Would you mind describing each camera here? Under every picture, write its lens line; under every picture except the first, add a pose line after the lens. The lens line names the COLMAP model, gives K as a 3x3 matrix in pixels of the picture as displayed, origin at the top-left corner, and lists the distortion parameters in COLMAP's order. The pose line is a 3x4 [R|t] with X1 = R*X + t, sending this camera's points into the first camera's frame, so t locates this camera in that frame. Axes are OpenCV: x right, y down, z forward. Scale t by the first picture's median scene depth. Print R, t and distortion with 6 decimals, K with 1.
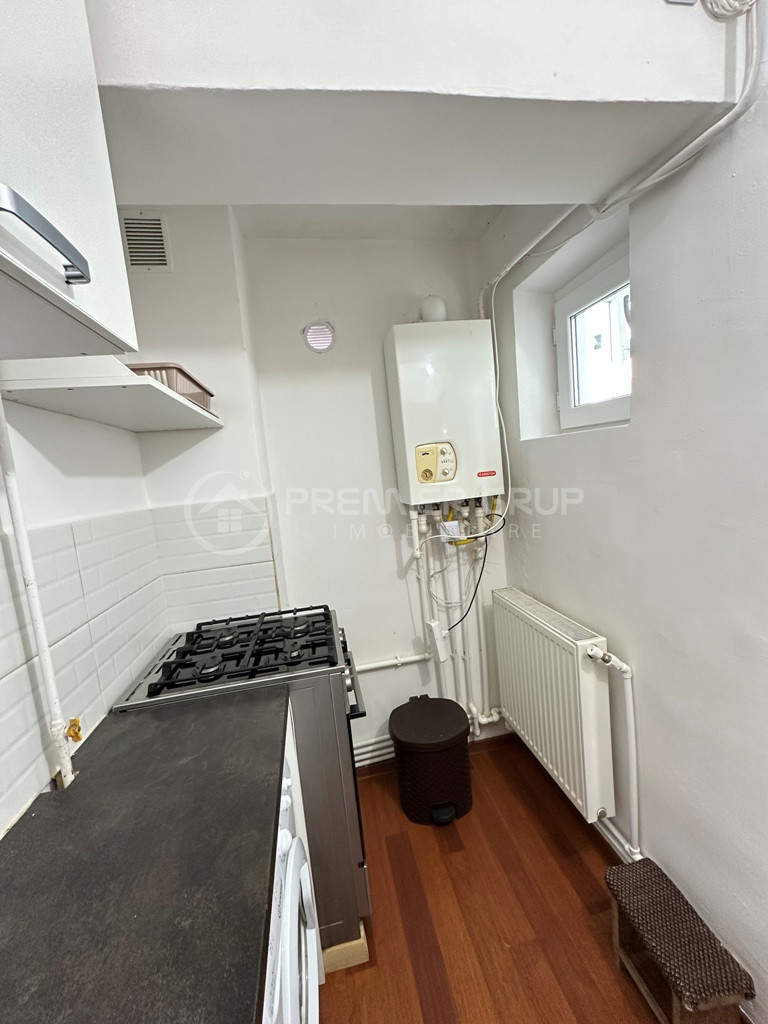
lens RADIAL K [[407.6, 0, 388.0], [0, 407.6, 512.7], [0, 0, 1]] dist [-0.003389, 0.000621]
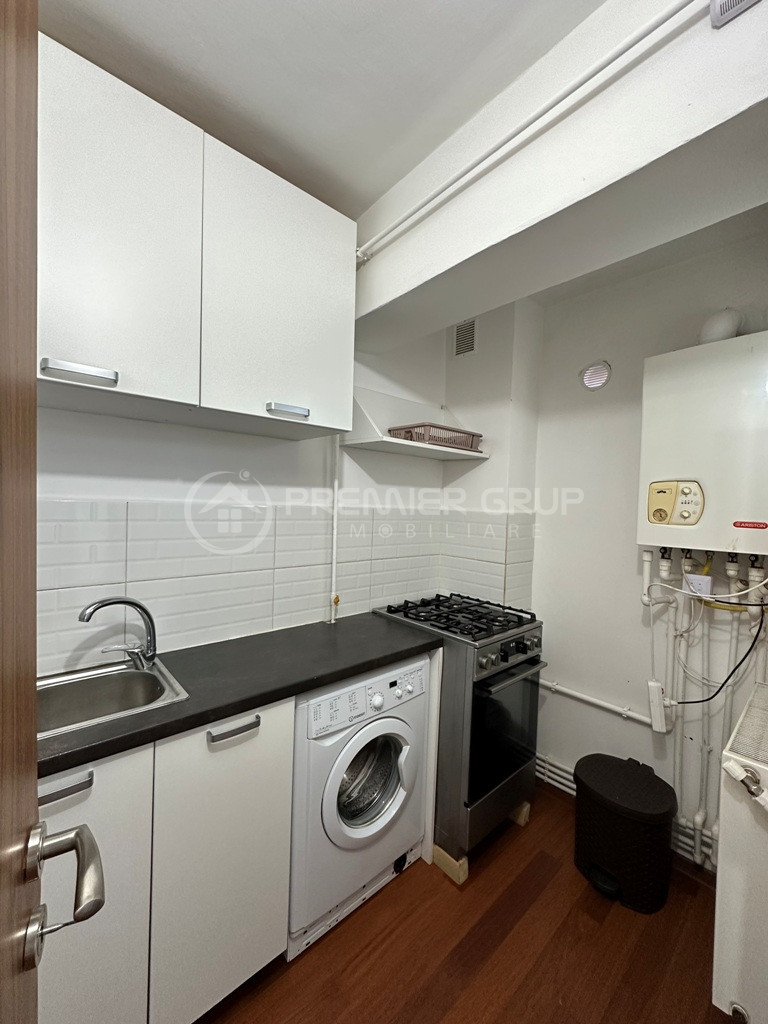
lens RADIAL K [[407.6, 0, 383.7], [0, 407.6, 513.1], [0, 0, 1]] dist [-0.003389, 0.000621]
pose [[0.517263, 0.137266, -0.844747, 0.542489], [-0.172803, 0.983475, 0.053996, -0.039431], [0.838200, 0.118045, 0.532435, 0.000695]]
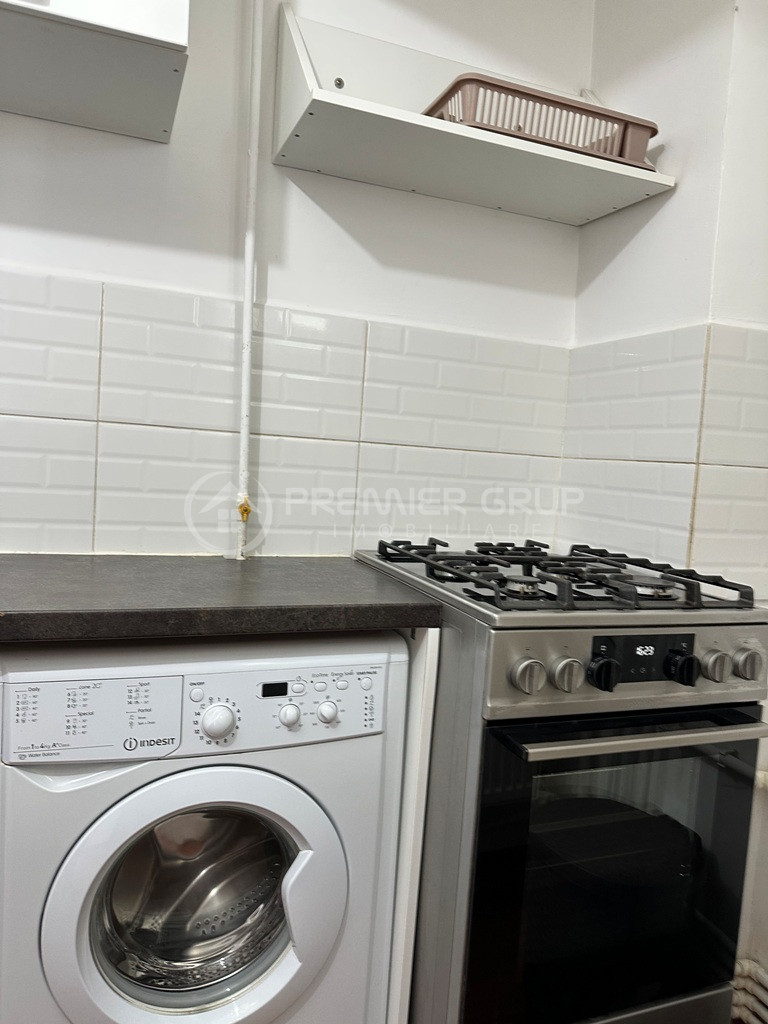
lens RADIAL K [[724.4, 0, 387.7], [0, 724.4, 506.8], [0, 0, 1]] dist [0.029423, -0.004154]
pose [[0.178914, 0.184210, -0.966466, 0.459997], [-0.181528, 0.971632, 0.151590, 0.099971], [0.966973, 0.148319, 0.207277, 0.472398]]
